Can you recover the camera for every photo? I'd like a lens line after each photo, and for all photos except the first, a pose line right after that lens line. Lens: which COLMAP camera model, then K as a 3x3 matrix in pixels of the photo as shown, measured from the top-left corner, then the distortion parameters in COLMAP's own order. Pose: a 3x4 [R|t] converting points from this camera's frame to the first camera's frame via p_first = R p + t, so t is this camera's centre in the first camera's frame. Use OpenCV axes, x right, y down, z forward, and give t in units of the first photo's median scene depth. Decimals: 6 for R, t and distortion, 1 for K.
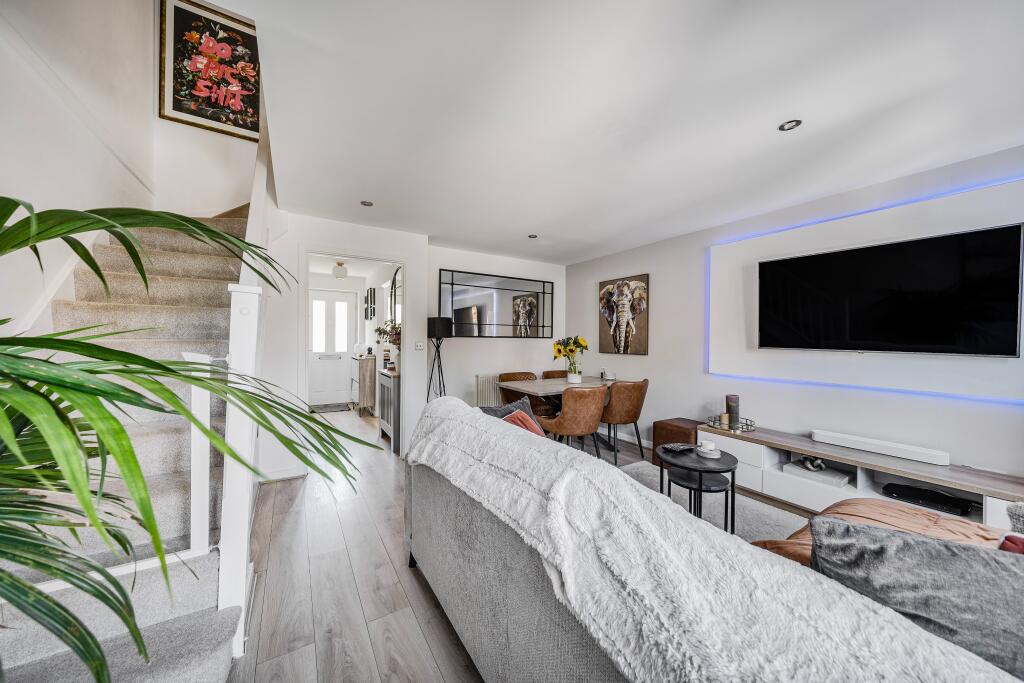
lens RADIAL K [[354.9, 0, 509.8], [0, 354.9, 341.2], [0, 0, 1]] dist [0.000218, 0.000103]
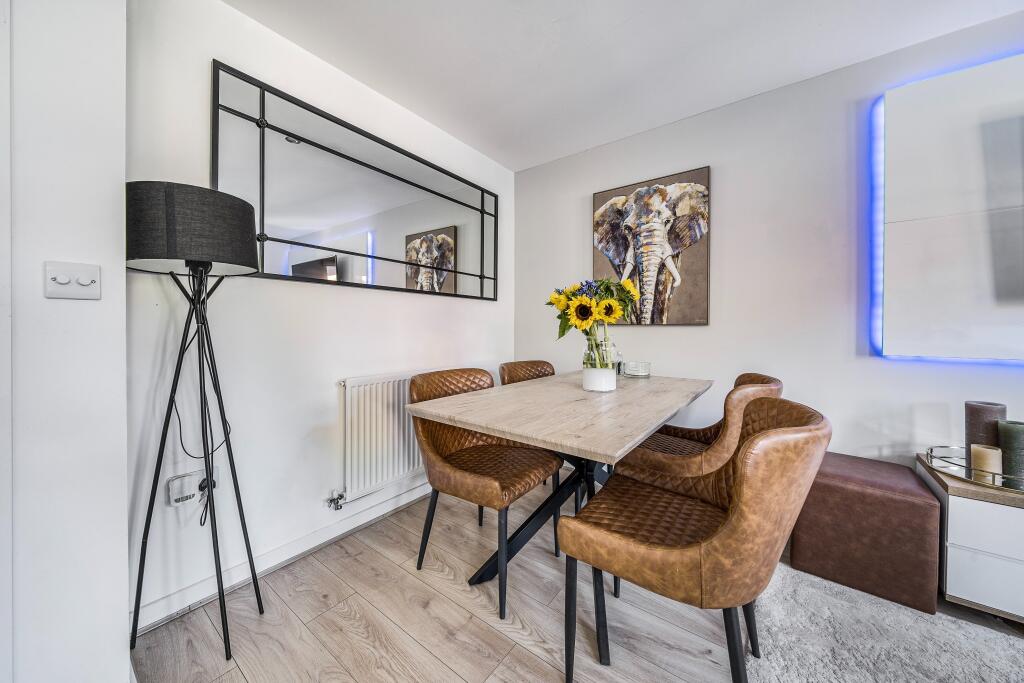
lens RADIAL K [[354.9, 0, 511.0], [0, 354.9, 328.9], [0, 0, 1]] dist [0.000218, 0.000103]
pose [[0.932012, -0.007441, 0.362352, -0.061836], [0.007117, 0.999972, 0.002229, 0.038353], [-0.362358, 0.000502, 0.932039, 0.583137]]
